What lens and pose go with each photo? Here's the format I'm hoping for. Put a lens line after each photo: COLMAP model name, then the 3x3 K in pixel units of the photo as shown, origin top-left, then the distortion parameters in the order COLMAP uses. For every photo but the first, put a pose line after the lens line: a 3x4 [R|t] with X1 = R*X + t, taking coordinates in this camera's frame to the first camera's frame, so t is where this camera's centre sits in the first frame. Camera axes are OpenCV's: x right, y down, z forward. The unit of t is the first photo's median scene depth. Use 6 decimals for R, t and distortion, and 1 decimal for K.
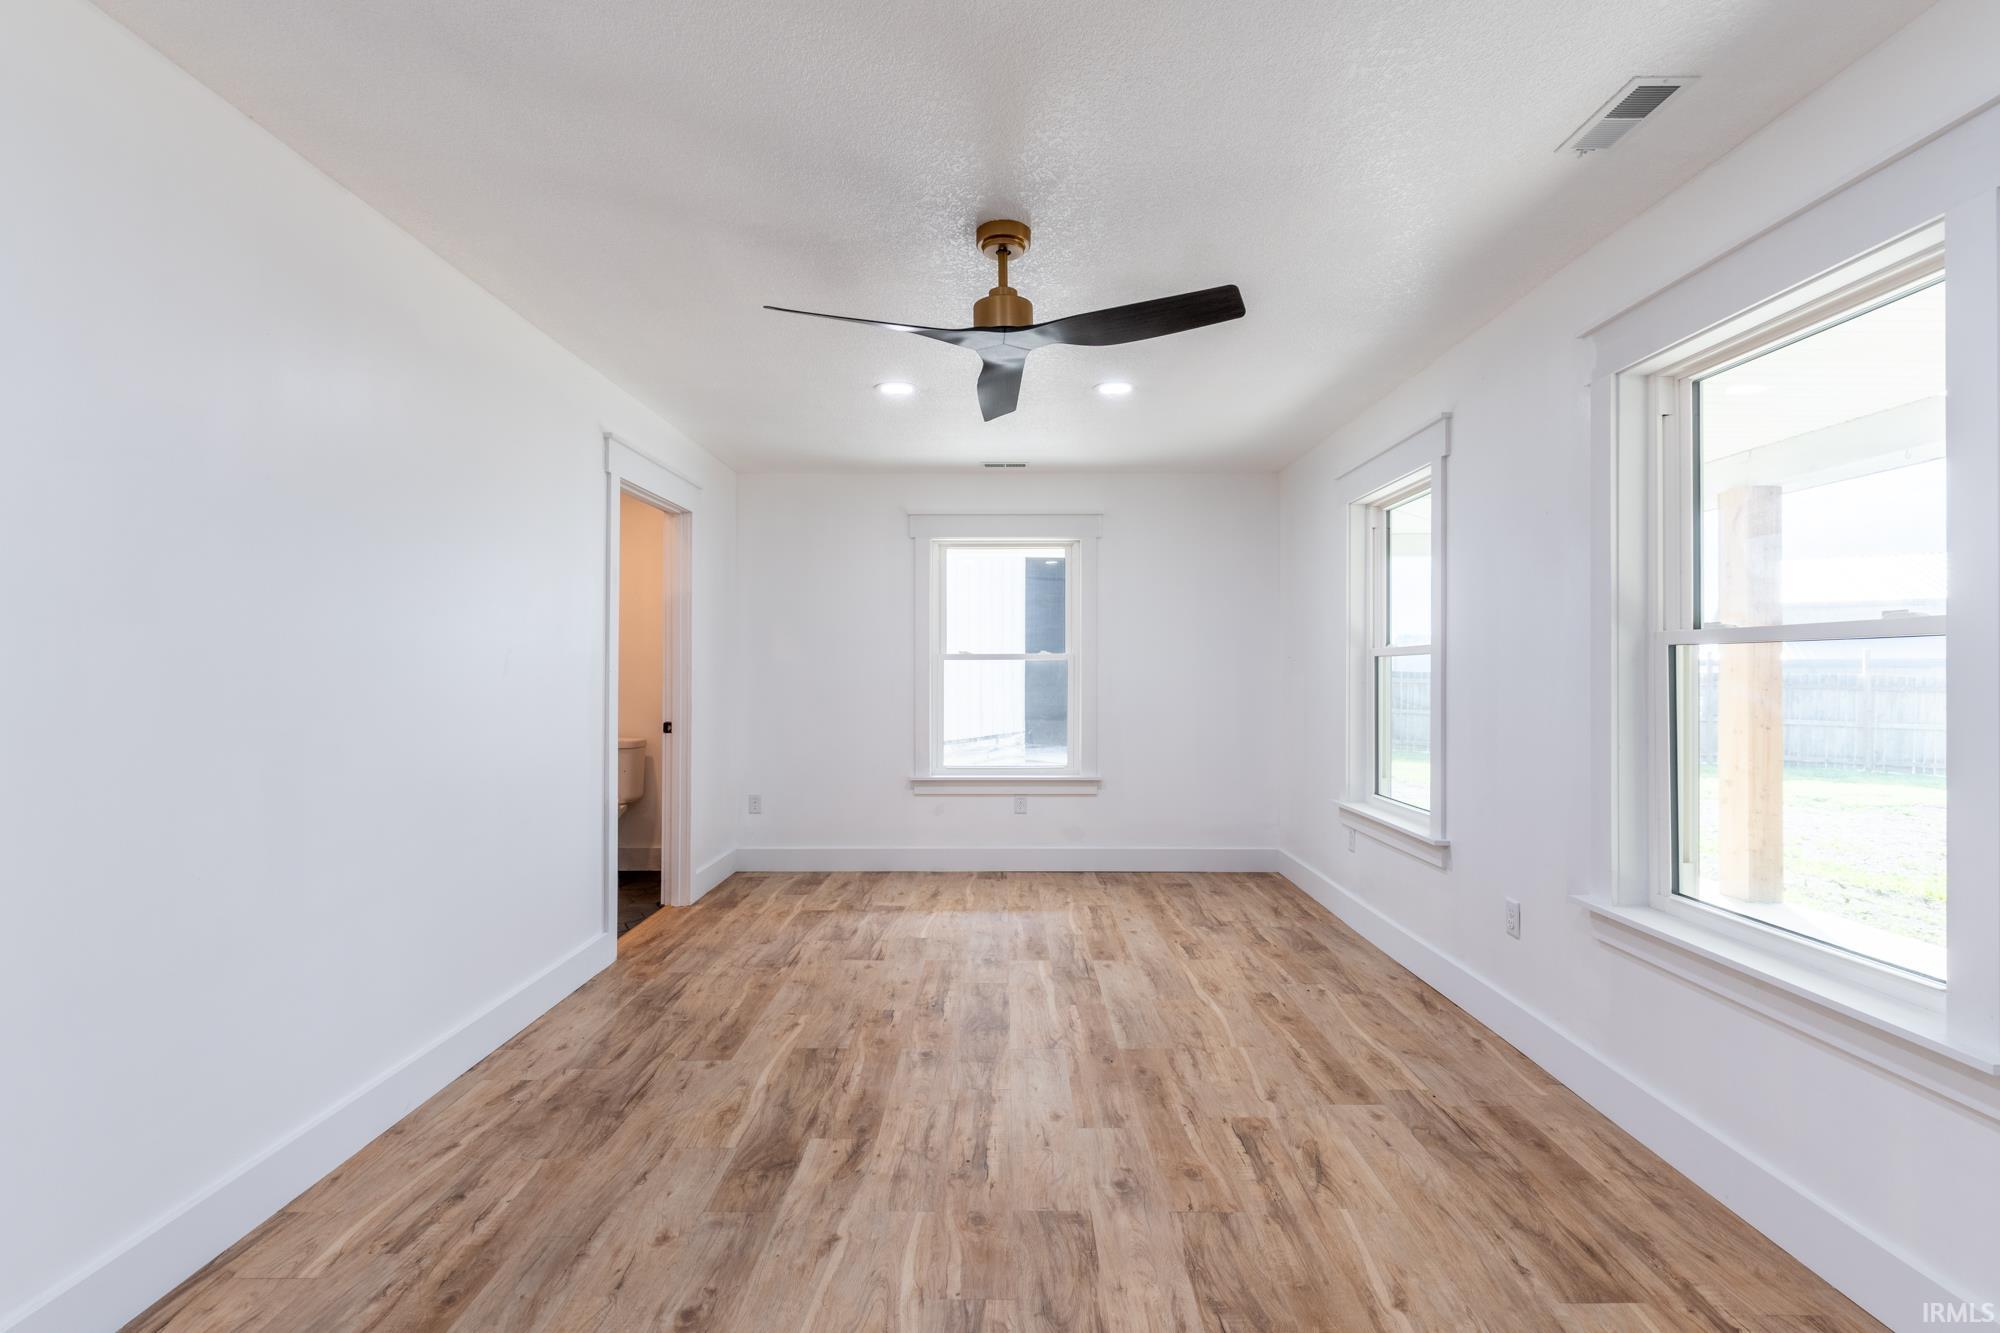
lens RADIAL K [[963.1, 0, 1004.8], [0, 963.1, 662.4], [0, 0, 1]] dist [0.001180, -0.000828]
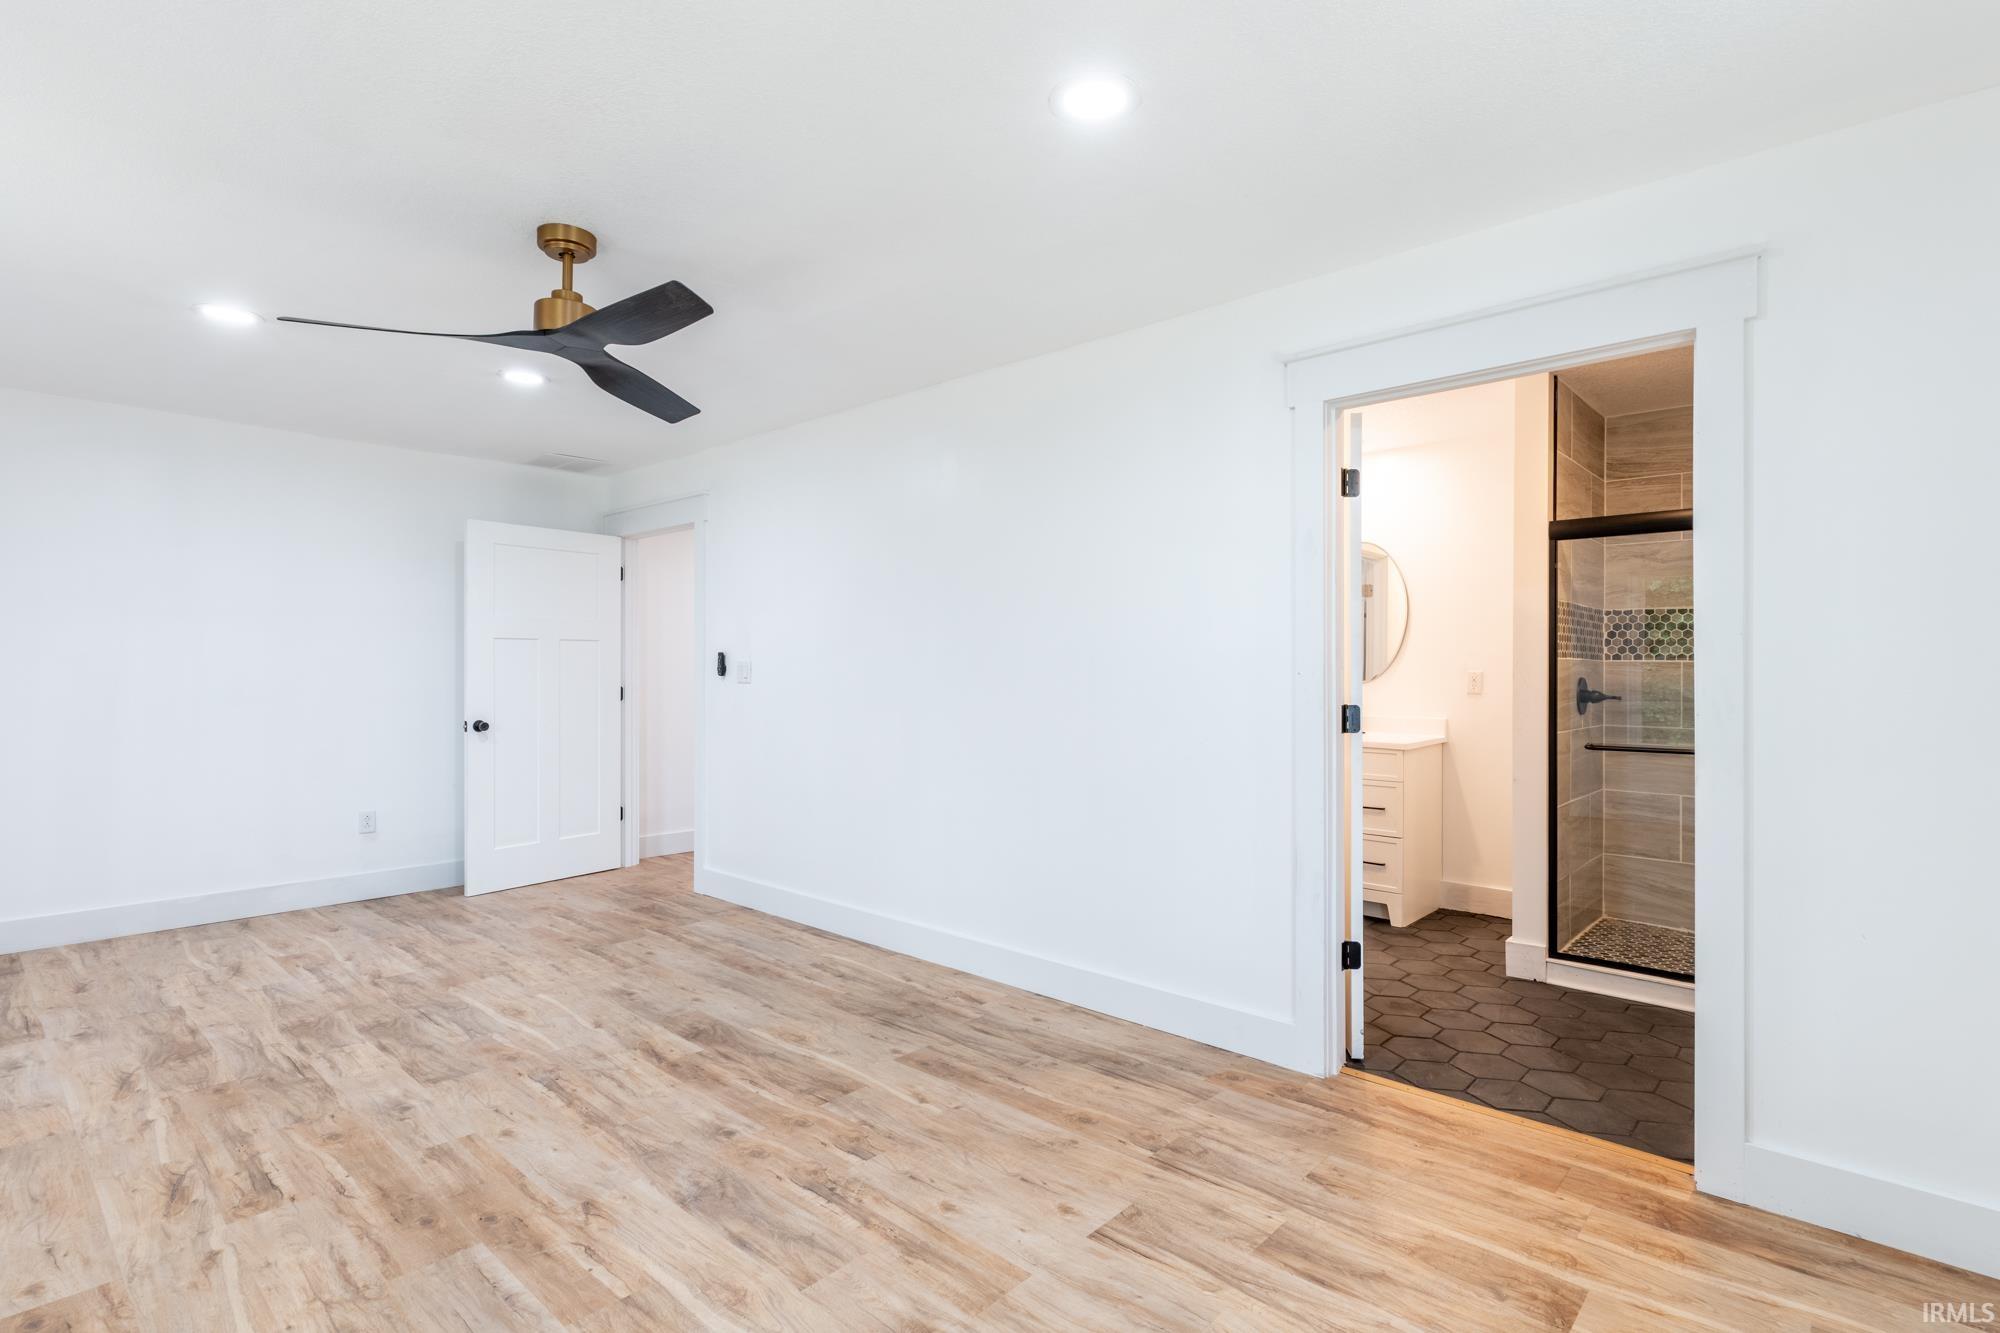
lens RADIAL K [[963.1, 0, 1004.8], [0, 963.1, 662.4], [0, 0, 1]] dist [0.001180, -0.000828]
pose [[-0.670047, -0.008422, -0.742270, 0.403827], [0.002261, 0.999908, -0.013387, 0.016014], [0.742315, -0.010648, -0.669967, 1.862515]]
